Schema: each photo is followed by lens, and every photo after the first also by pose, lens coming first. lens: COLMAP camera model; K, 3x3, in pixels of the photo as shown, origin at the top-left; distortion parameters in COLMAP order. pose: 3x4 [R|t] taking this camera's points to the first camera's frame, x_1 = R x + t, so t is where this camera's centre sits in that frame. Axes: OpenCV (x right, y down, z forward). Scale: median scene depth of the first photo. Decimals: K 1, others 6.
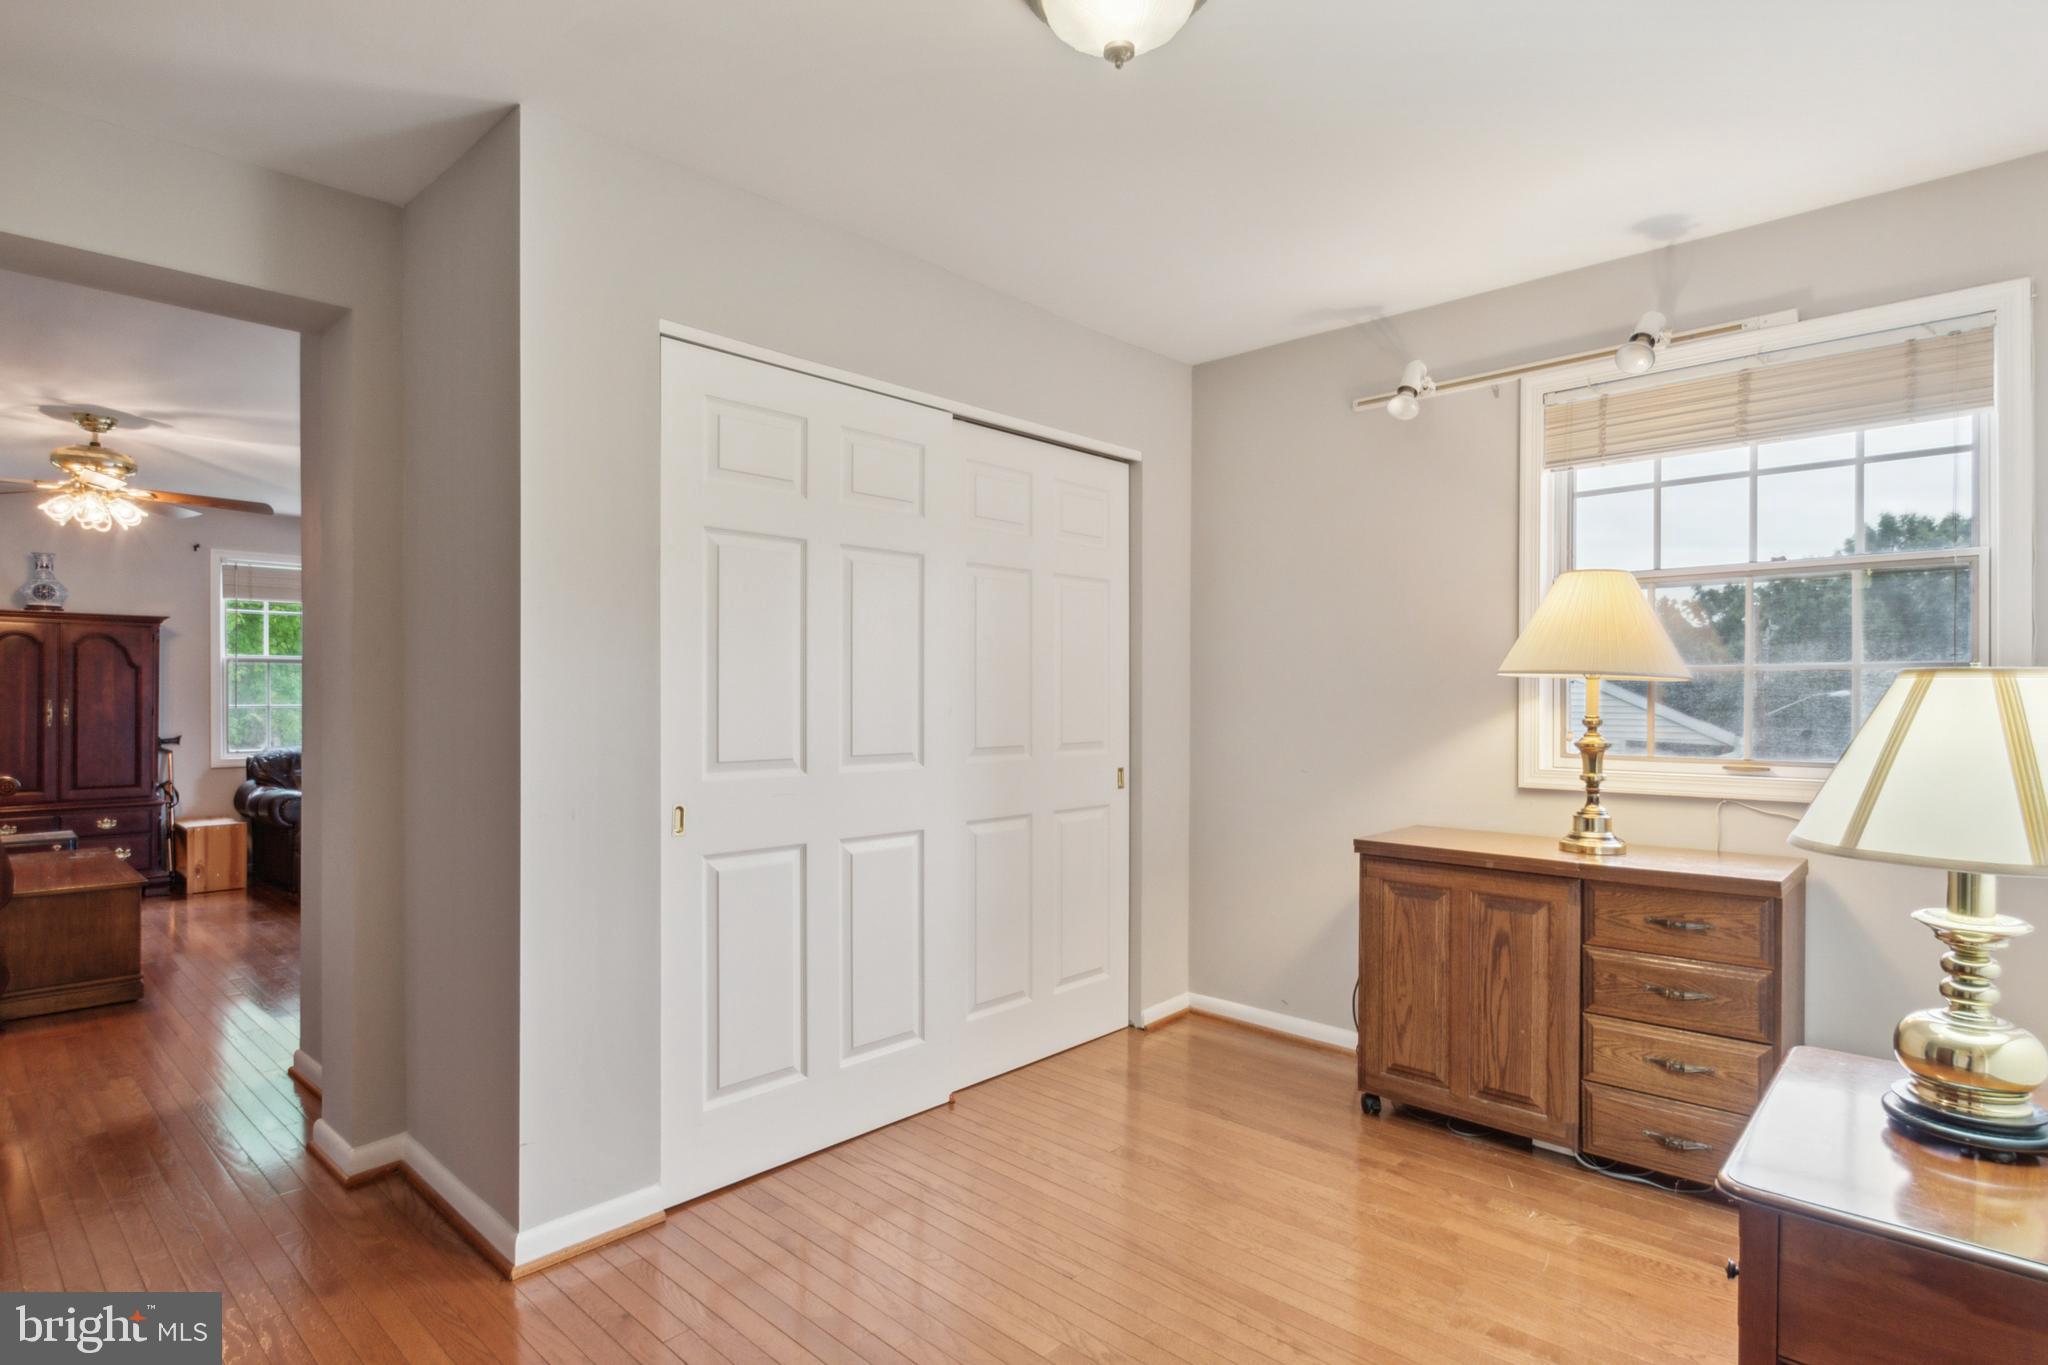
lens RADIAL K [[1049.1, 0, 1019.4], [0, 1049.1, 695.6], [0, 0, 1]] dist [-0.001325, -0.001025]
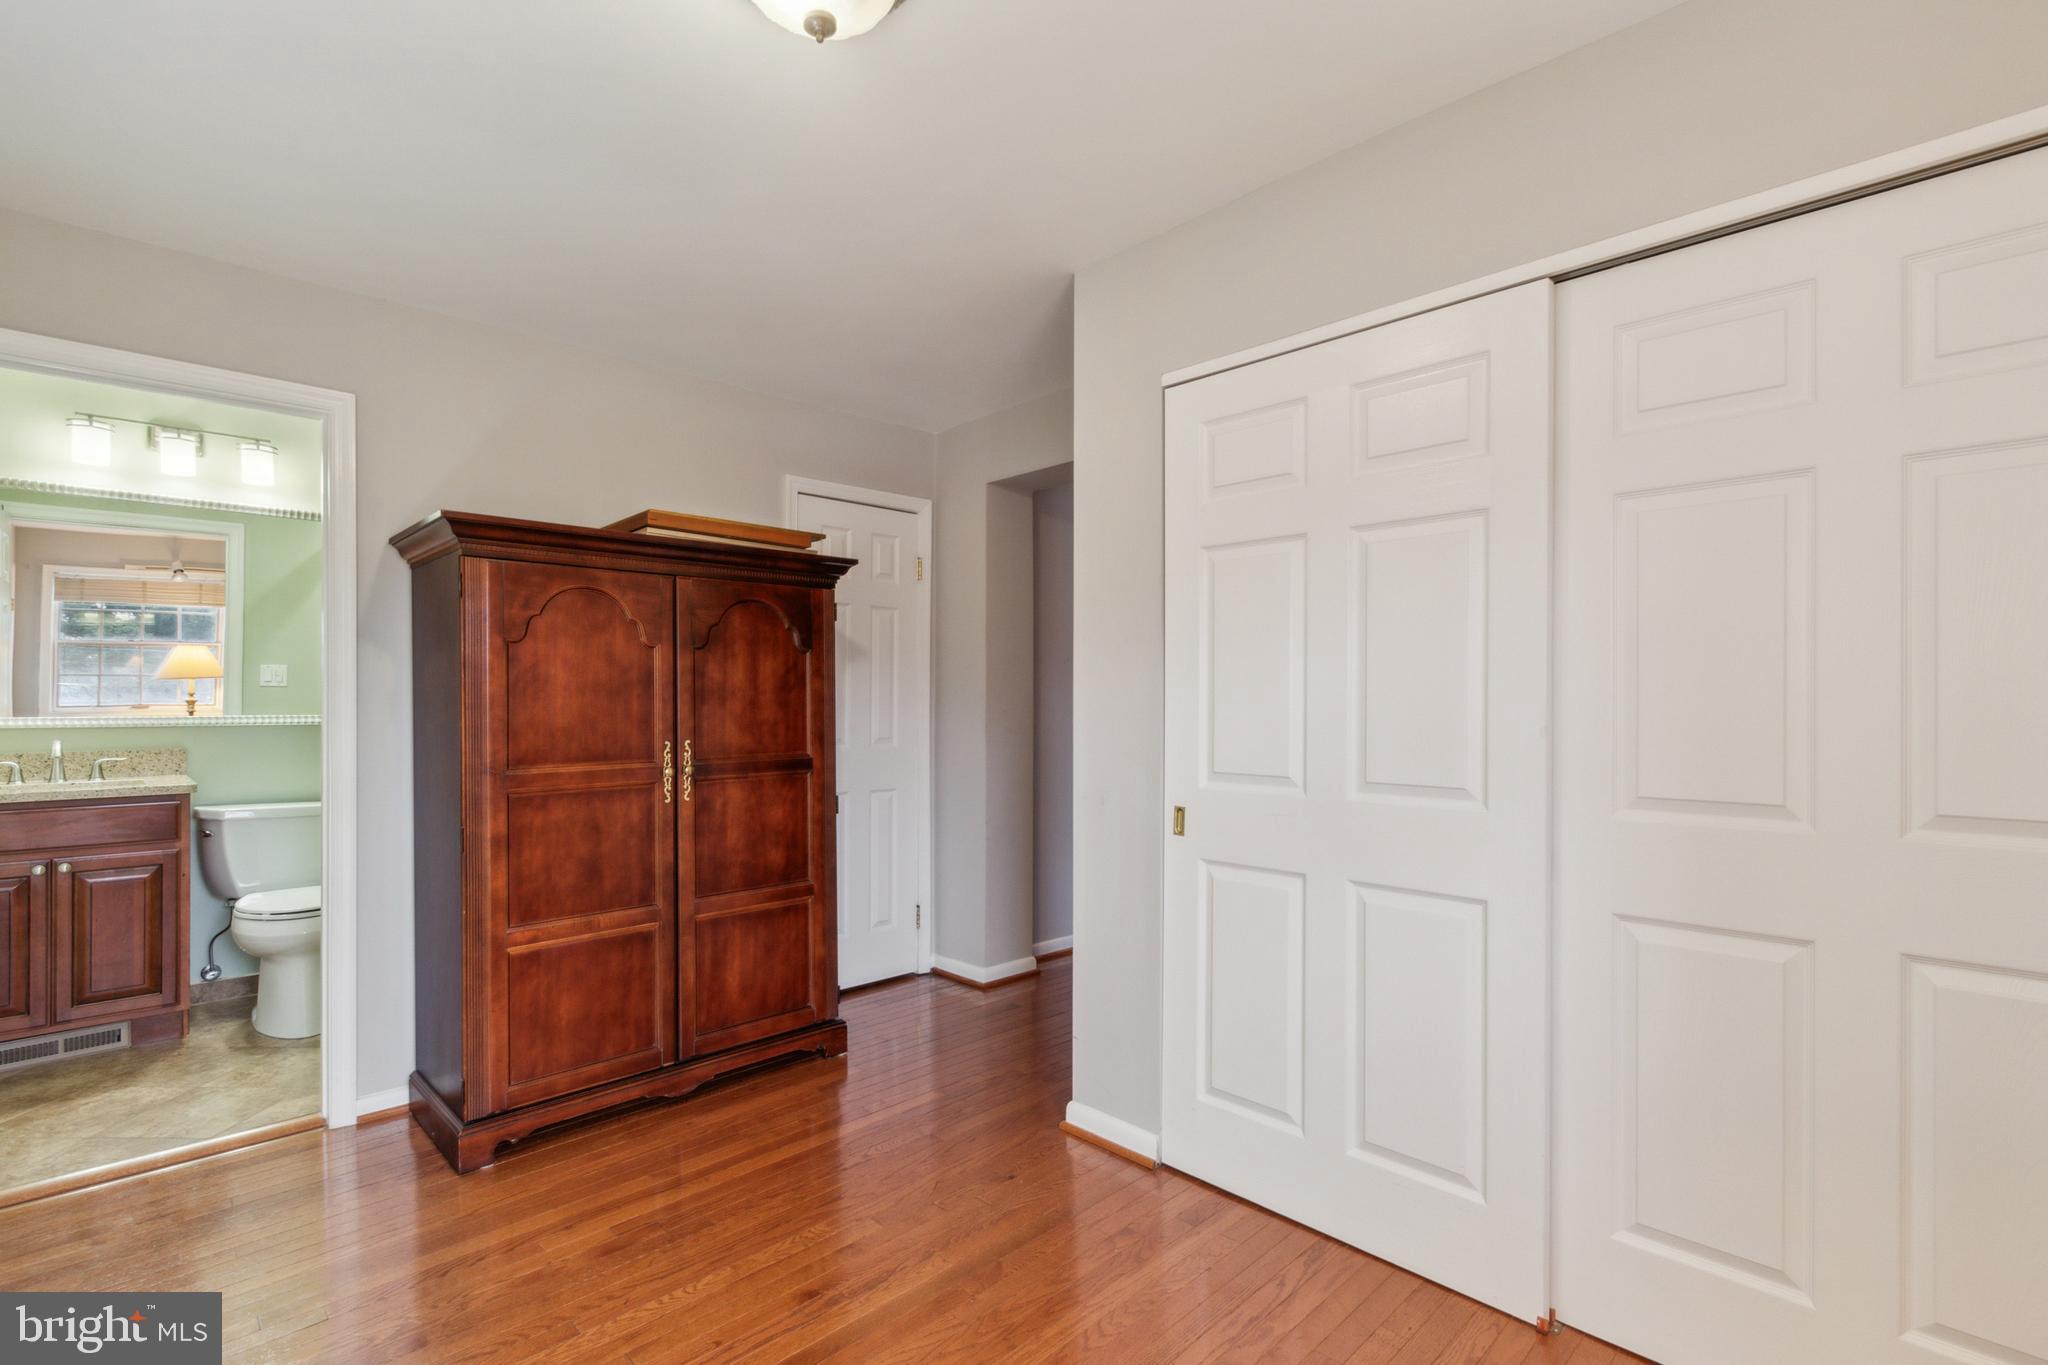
lens RADIAL K [[950.2, 0, 1033.8], [0, 950.2, 698.9], [0, 0, 1]] dist [0.000116, -0.000626]
pose [[-0.033291, -0.002488, -0.999443, 0.656141], [-0.002051, 0.999995, -0.002421, -0.005603], [0.999444, 0.001969, -0.033296, 0.854032]]
